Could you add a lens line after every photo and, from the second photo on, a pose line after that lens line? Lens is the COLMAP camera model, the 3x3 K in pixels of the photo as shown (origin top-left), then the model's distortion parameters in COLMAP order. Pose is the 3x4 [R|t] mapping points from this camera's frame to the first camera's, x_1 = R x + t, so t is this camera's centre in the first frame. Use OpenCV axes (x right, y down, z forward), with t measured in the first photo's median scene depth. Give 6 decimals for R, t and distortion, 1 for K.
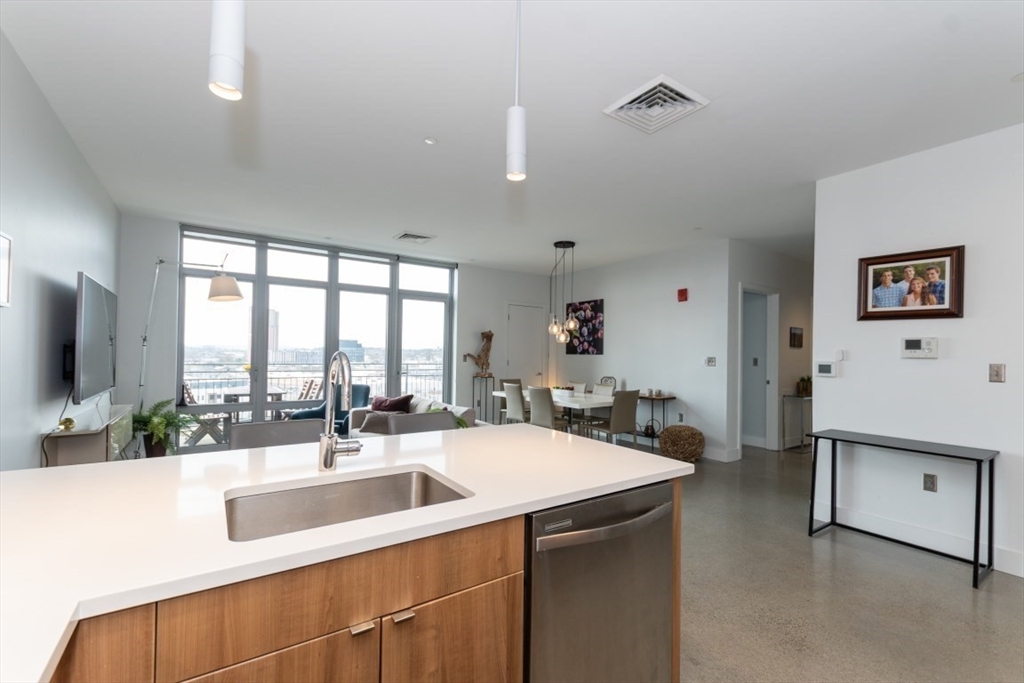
lens RADIAL K [[442.1, 0, 513.6], [0, 442.1, 349.8], [0, 0, 1]] dist [0.000280, -0.000197]
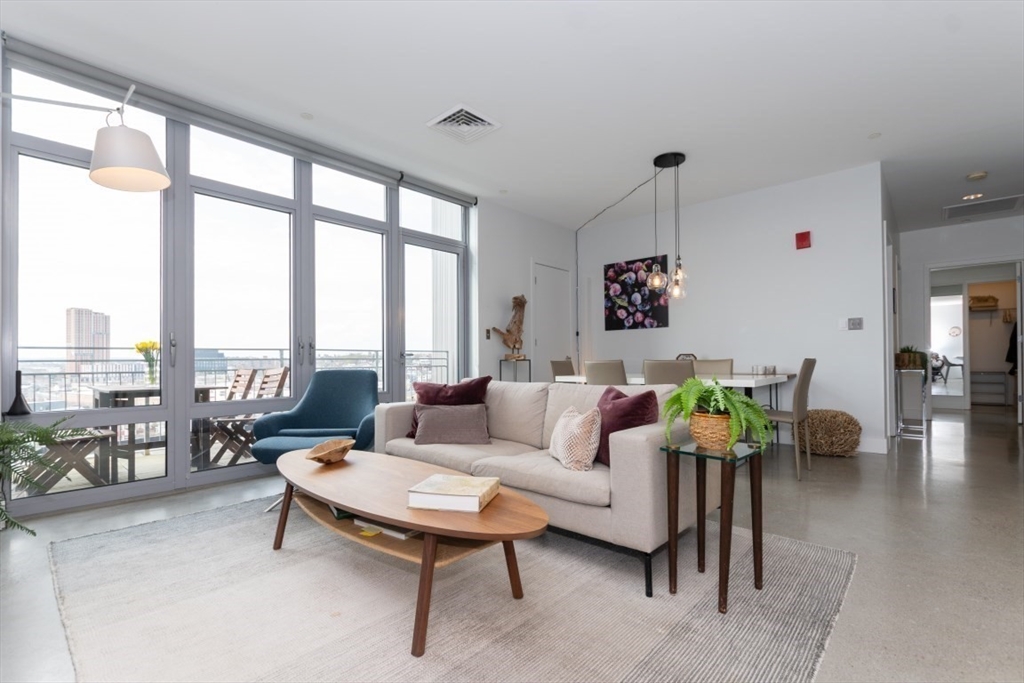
lens RADIAL K [[463.5, 0, 516.9], [0, 463.5, 356.4], [0, 0, 1]] dist [-0.003714, -0.000727]
pose [[0.972045, -0.021461, 0.233810, -0.239021], [0.020874, 0.999770, 0.004984, 0.051638], [-0.233863, 0.000036, 0.972270, 0.275010]]
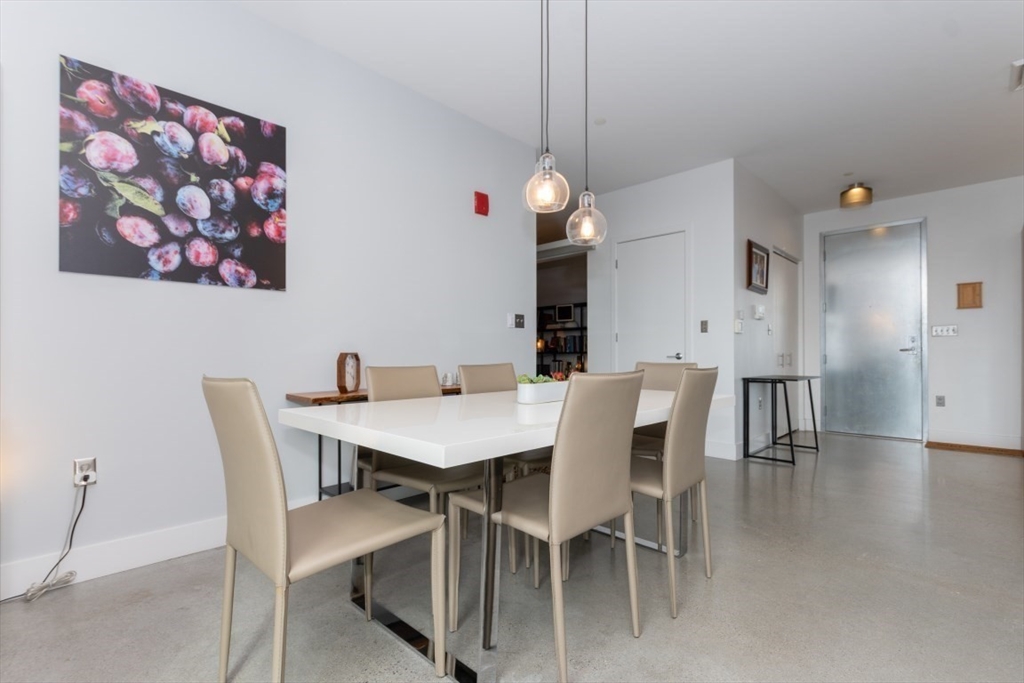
lens RADIAL K [[479.6, 0, 511.1], [0, 479.6, 349.3], [0, 0, 1]] dist [-0.002106, -0.000370]
pose [[-0.196217, -0.005677, 0.980544, -0.191243], [-0.013945, 0.999898, 0.002999, 0.051448], [-0.980461, -0.013085, -0.196277, 0.886538]]
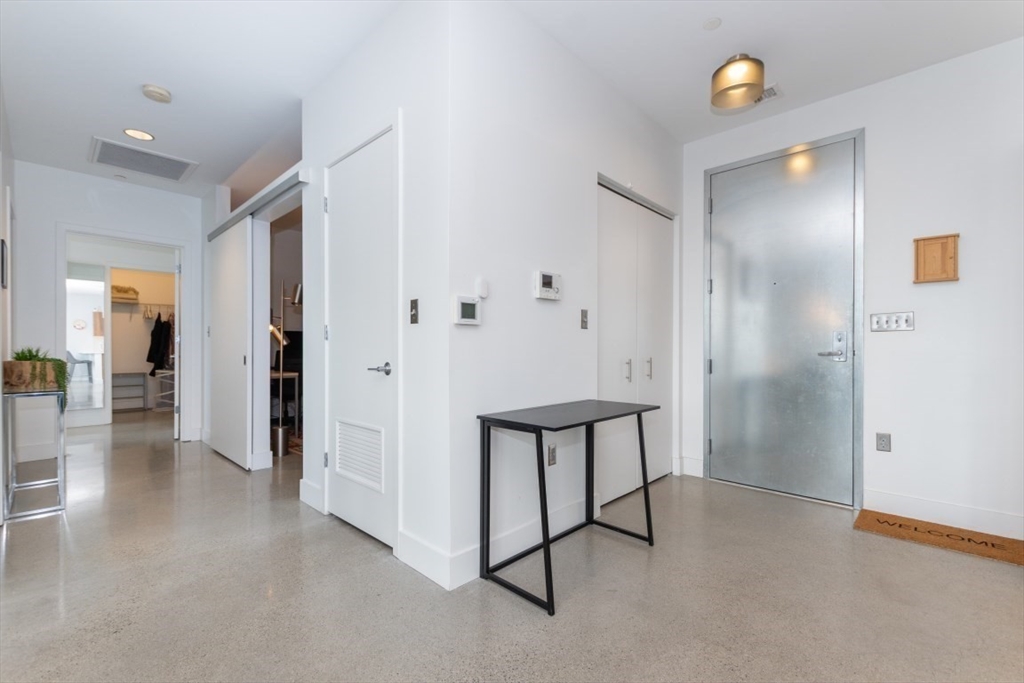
lens RADIAL K [[442.1, 0, 513.6], [0, 442.1, 349.8], [0, 0, 1]] dist [0.000280, -0.000197]
pose [[-0.209879, -0.018969, 0.977543, 0.074820], [-0.014696, 0.999760, 0.016245, 0.039807], [-0.977617, -0.010956, -0.210107, 0.515420]]
